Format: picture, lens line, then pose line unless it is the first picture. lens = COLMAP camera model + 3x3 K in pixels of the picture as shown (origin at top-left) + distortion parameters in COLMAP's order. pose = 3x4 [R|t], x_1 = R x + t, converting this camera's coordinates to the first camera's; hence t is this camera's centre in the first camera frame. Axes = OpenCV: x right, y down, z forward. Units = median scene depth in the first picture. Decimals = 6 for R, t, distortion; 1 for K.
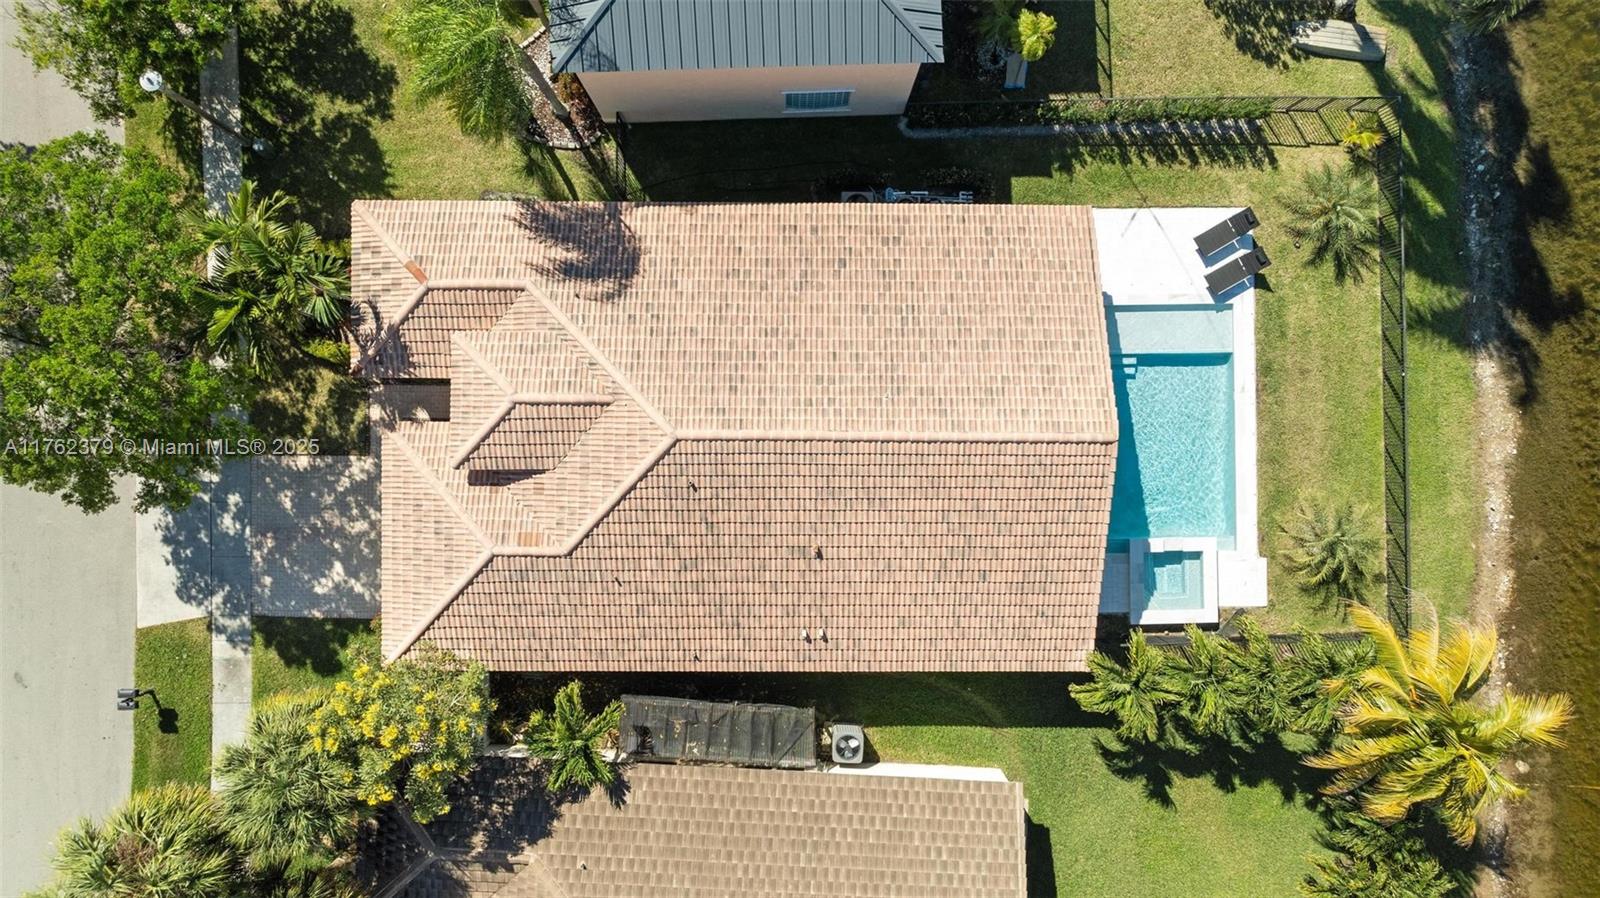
lens RADIAL K [[1151.2, 0, 800.0], [0, 1151.2, 449.0], [0, 0, 1]] dist [-0.048913, 0.059605]
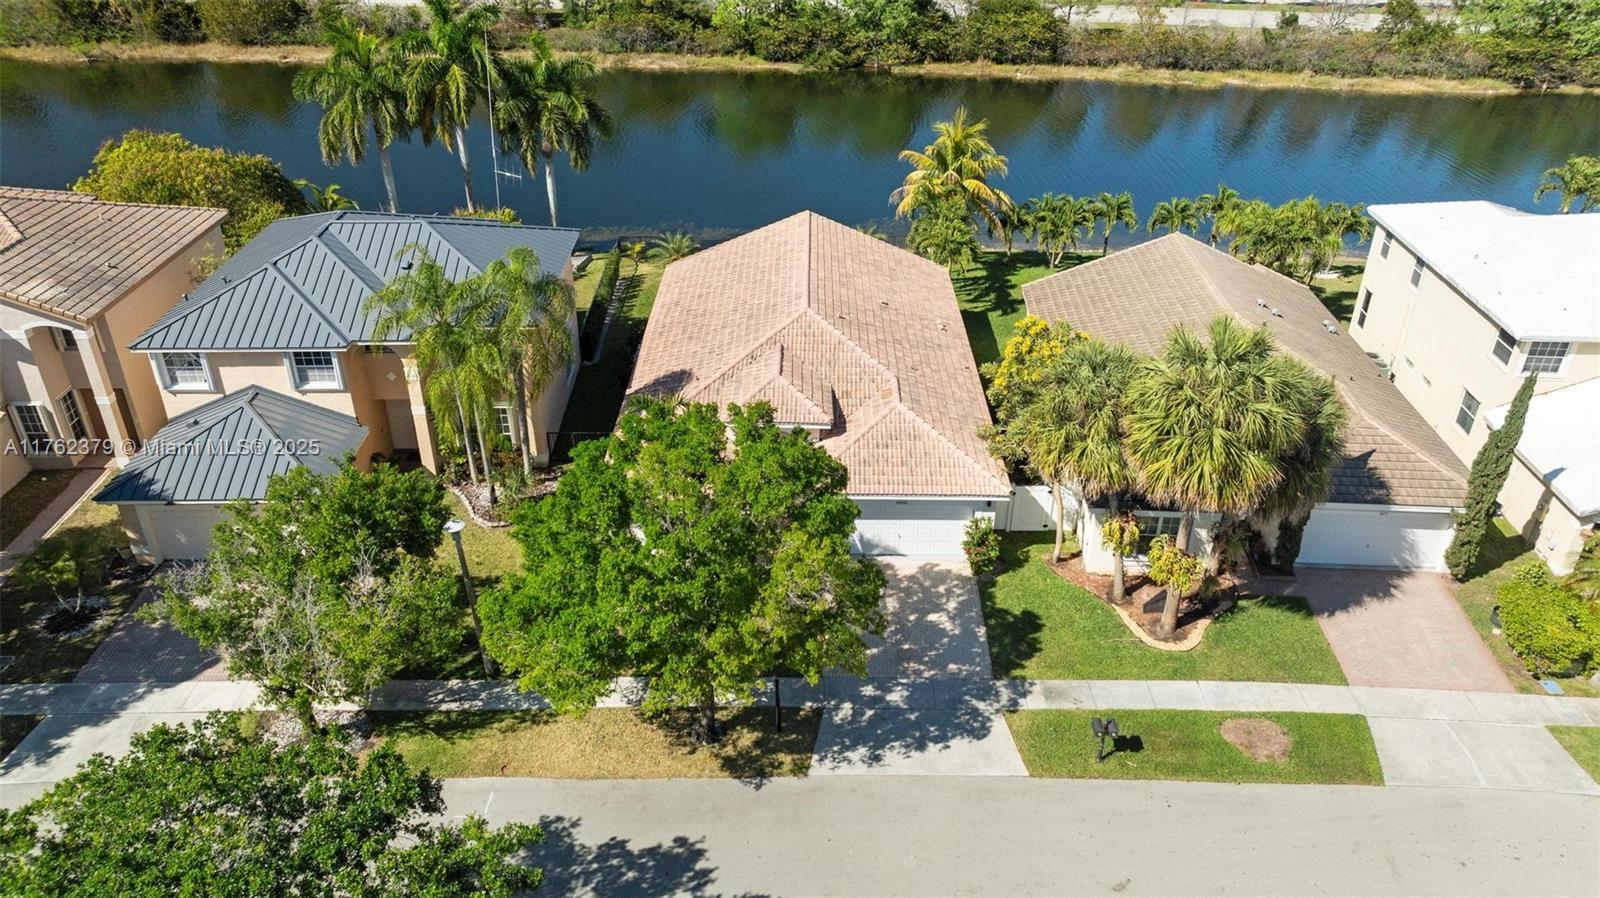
lens RADIAL K [[1151.2, 0, 800.0], [0, 1151.2, 449.0], [0, 0, 1]] dist [-0.048913, 0.059605]
pose [[0.005642, -0.493192, 0.869902, -1.205761], [0.999969, 0.007488, -0.002241, -0.011863], [-0.005409, 0.869888, 0.493219, 0.372956]]
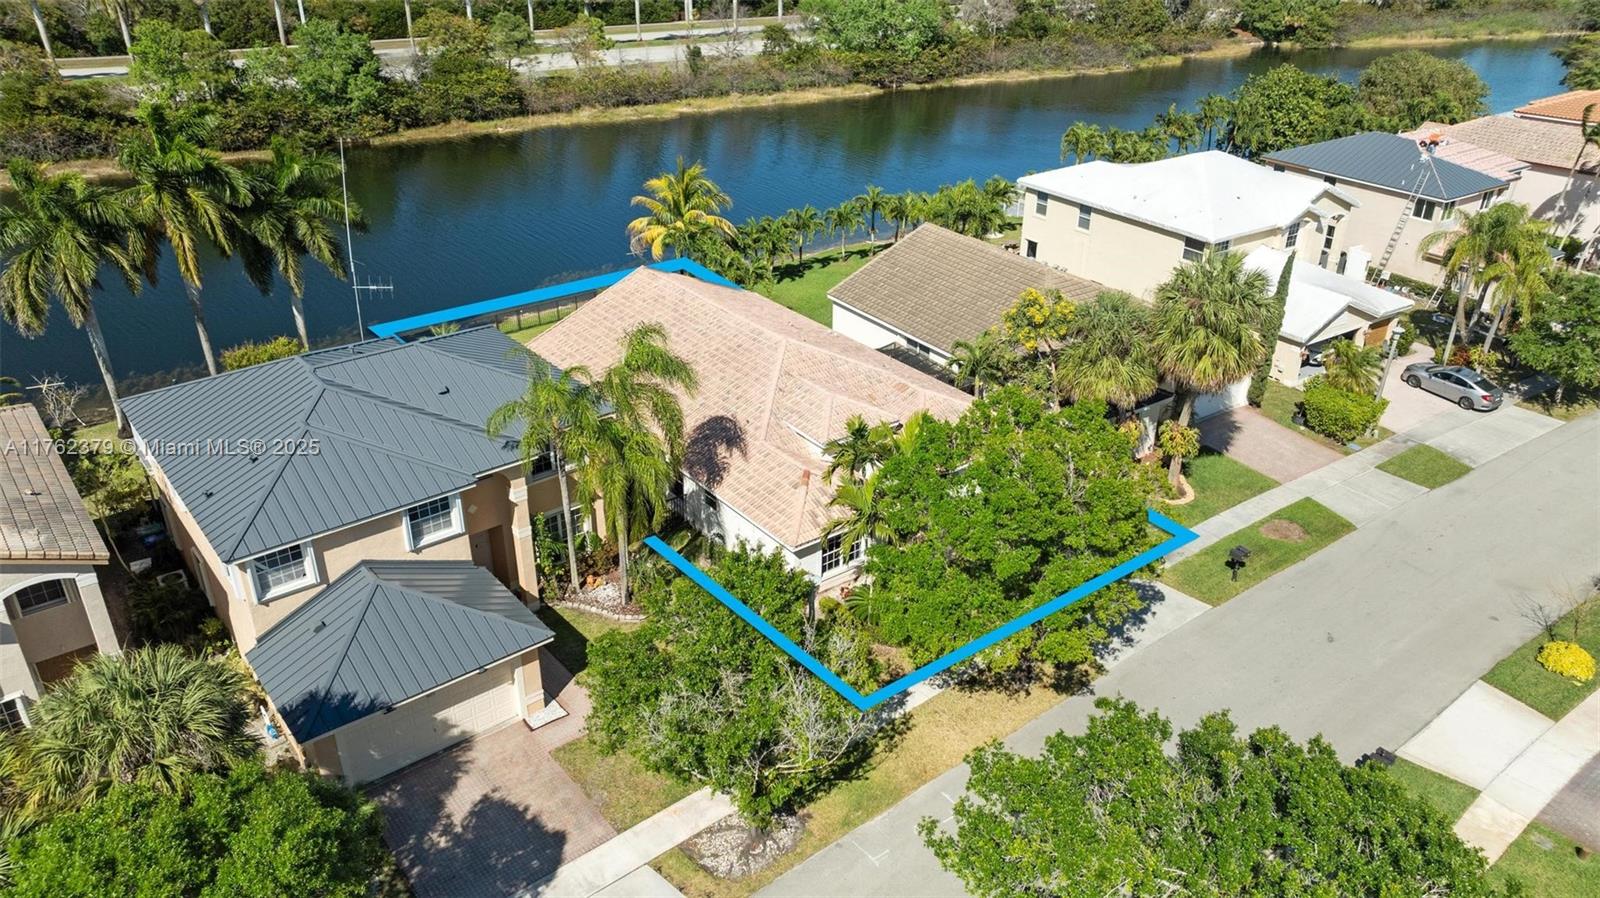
lens RADIAL K [[1151.2, 0, 800.0], [0, 1151.2, 449.0], [0, 0, 1]] dist [-0.048913, 0.059605]
pose [[-0.615858, -0.365790, 0.697794, -1.068792], [0.787765, -0.272384, 0.552479, -0.753213], [-0.012023, 0.889946, 0.455906, 0.347862]]
